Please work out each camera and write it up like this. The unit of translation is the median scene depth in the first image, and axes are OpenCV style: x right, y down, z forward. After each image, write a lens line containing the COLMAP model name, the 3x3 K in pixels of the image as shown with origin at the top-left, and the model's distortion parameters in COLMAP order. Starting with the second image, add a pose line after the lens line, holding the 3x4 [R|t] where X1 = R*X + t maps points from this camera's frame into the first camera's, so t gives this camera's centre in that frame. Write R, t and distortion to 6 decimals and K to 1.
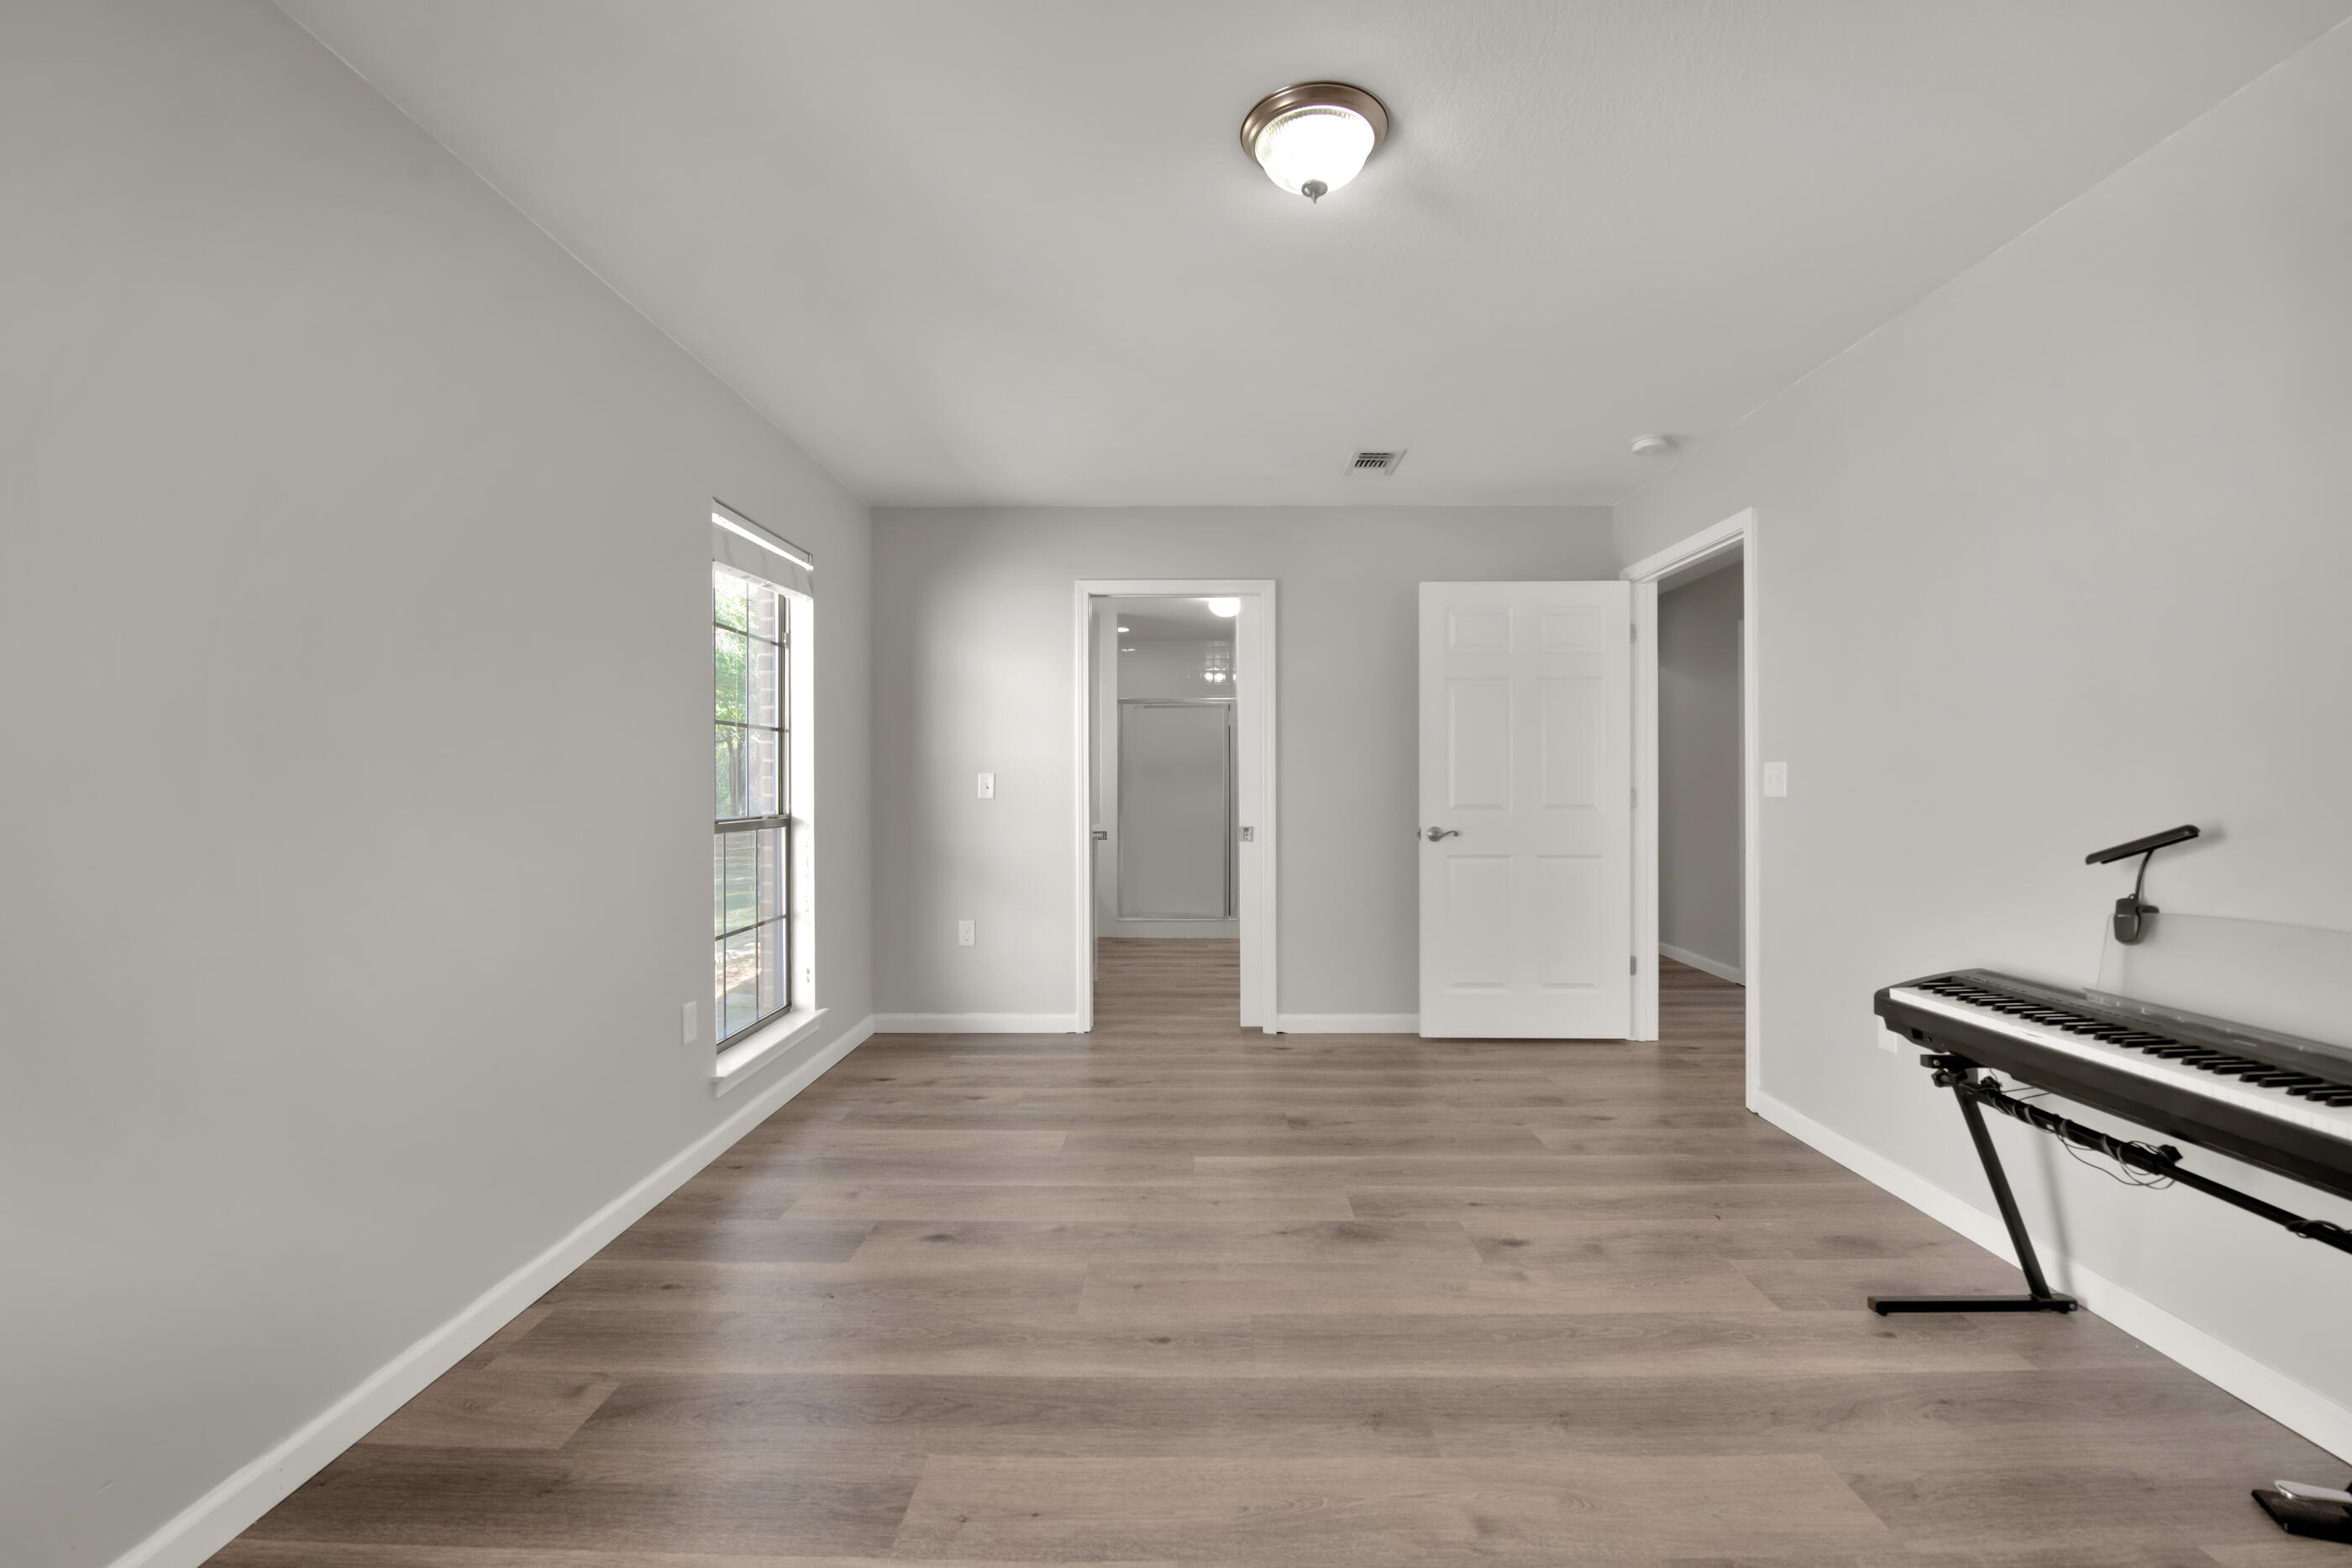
lens RADIAL K [[985.5, 0, 1173.1], [0, 985.5, 778.5], [0, 0, 1]] dist [-0.013876, -0.000389]
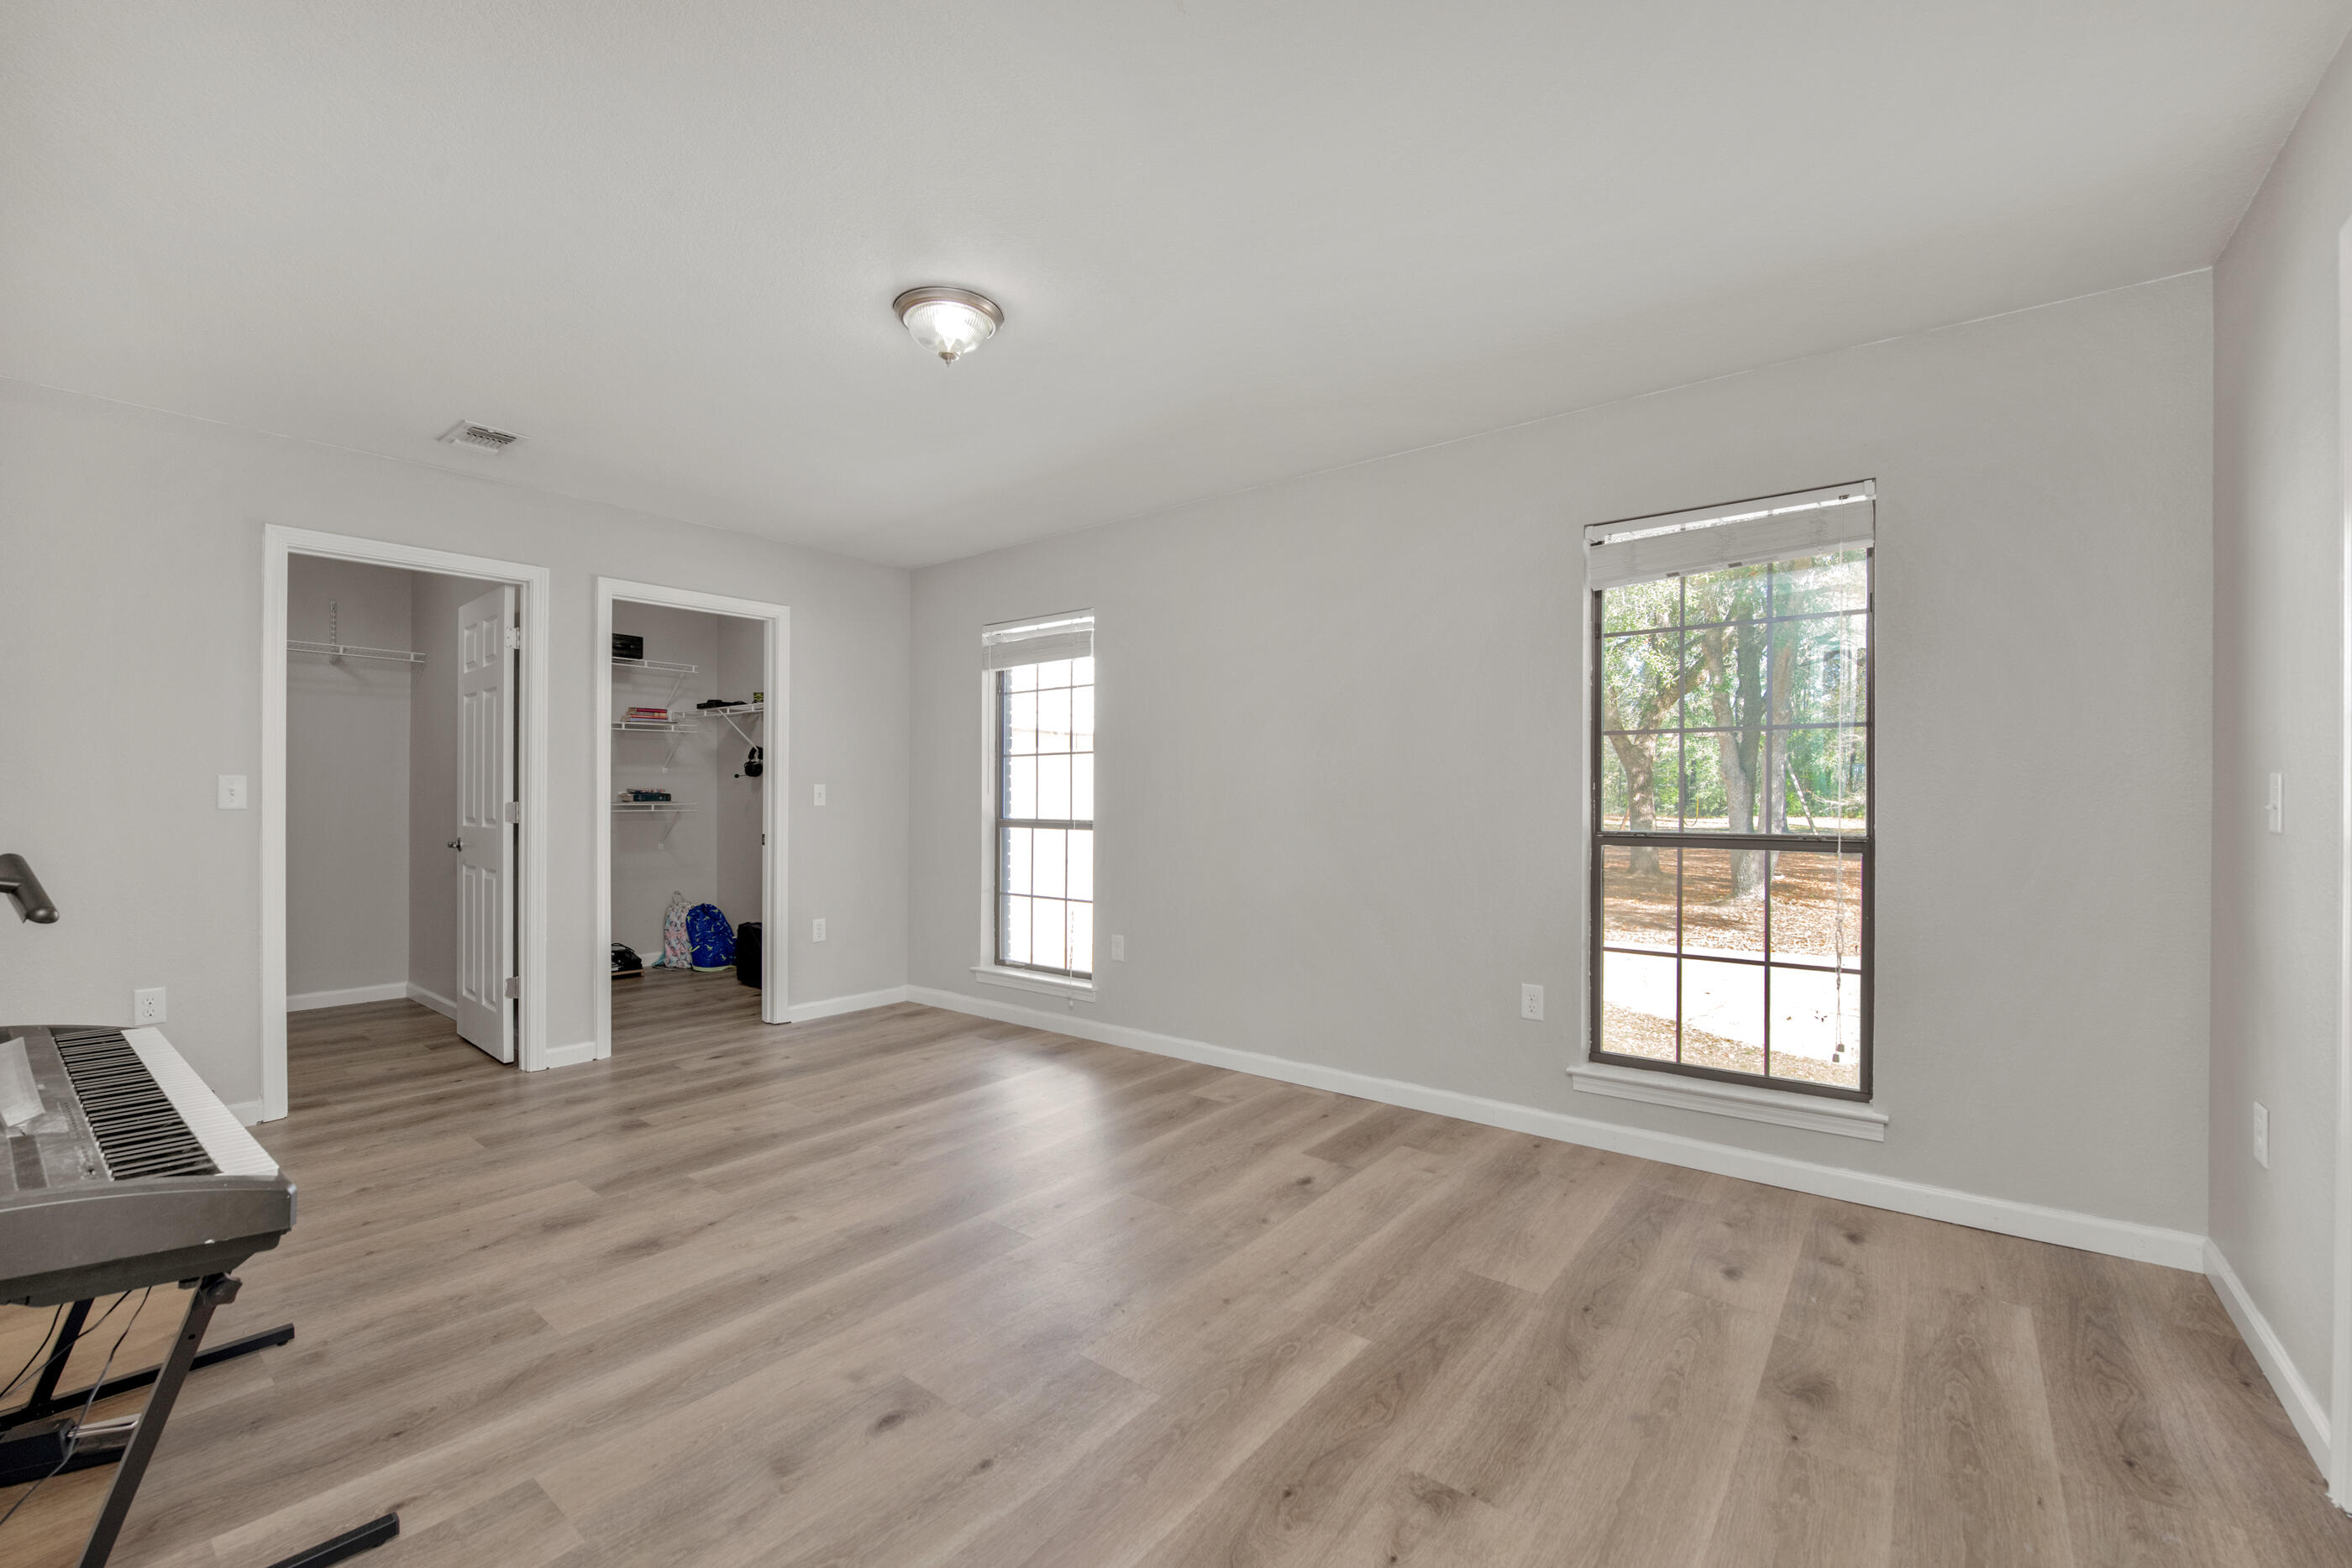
lens RADIAL K [[979.9, 0, 1183.1], [0, 979.9, 783.7], [0, 0, 1]] dist [-0.017101, -0.000973]
pose [[-0.604772, -0.004951, -0.796383, 0.636450], [0.001594, 0.999971, -0.007427, 0.000448], [0.796397, -0.005761, -0.604746, 1.294260]]
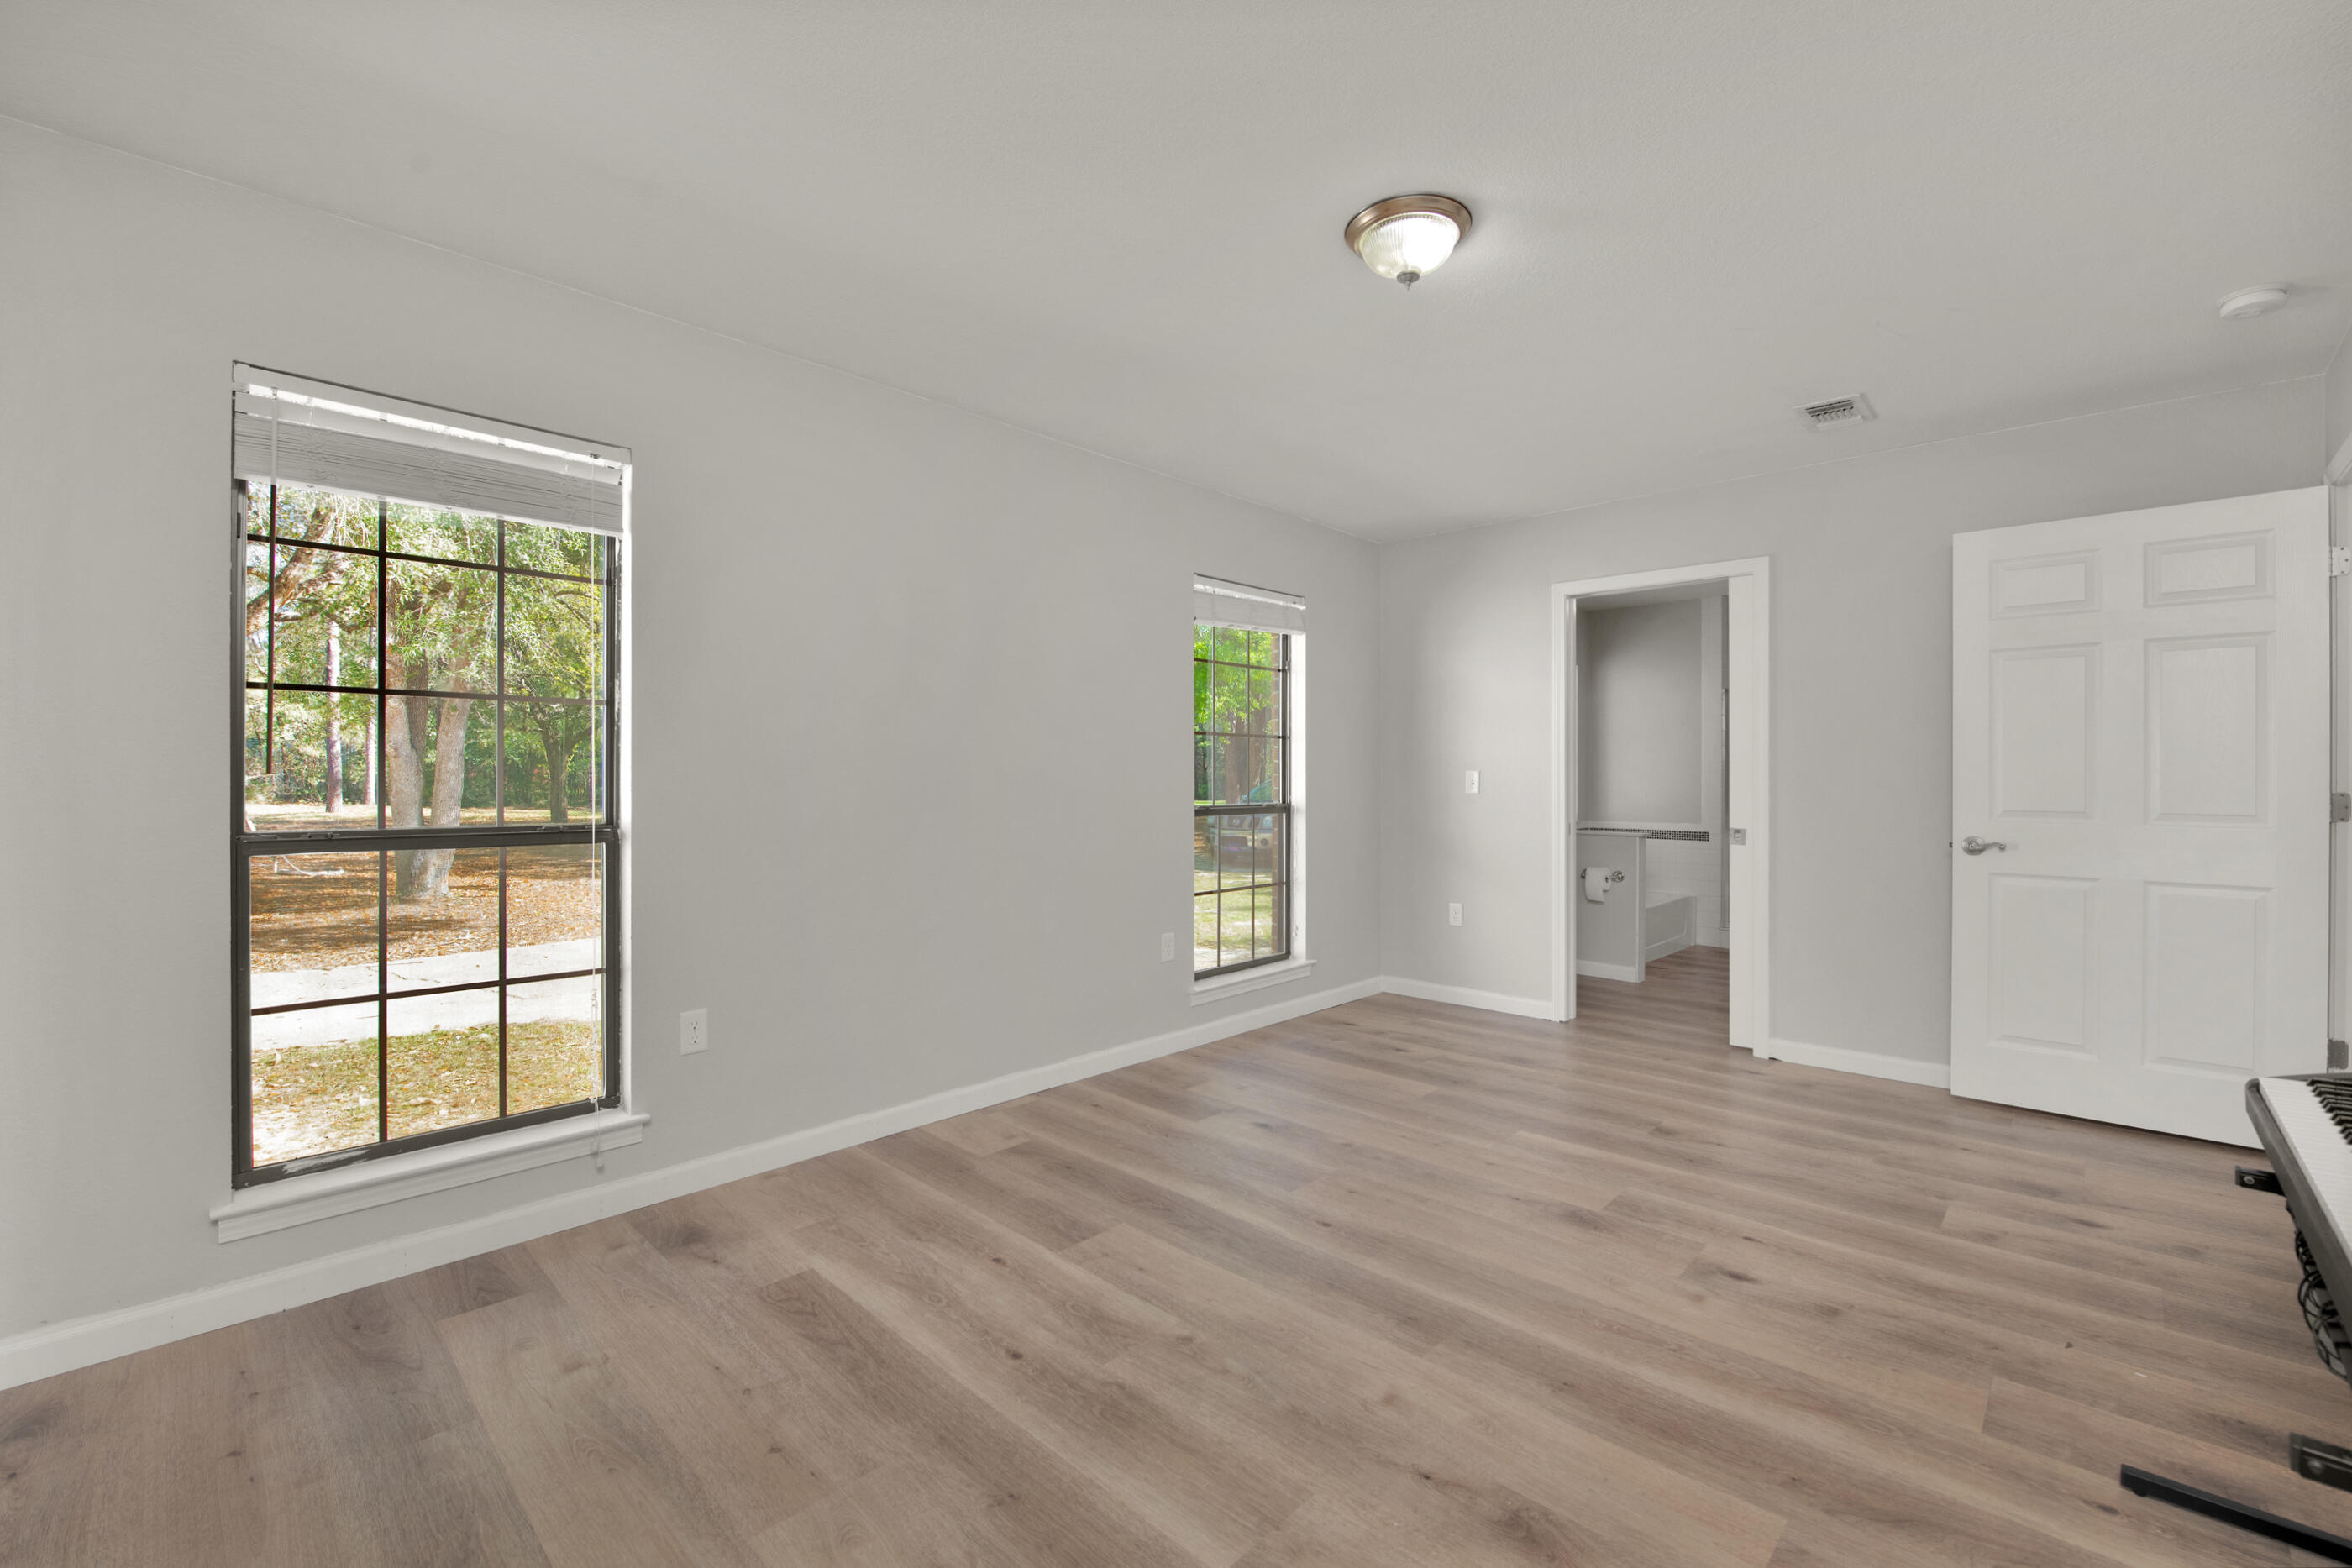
lens RADIAL K [[979.9, 0, 1183.1], [0, 979.9, 783.7], [0, 0, 1]] dist [-0.017101, -0.000973]
pose [[0.733850, 0.007636, -0.679268, 0.465272], [0.000048, 0.999936, 0.011293, -0.004653], [0.679311, -0.008320, 0.733803, -0.025192]]
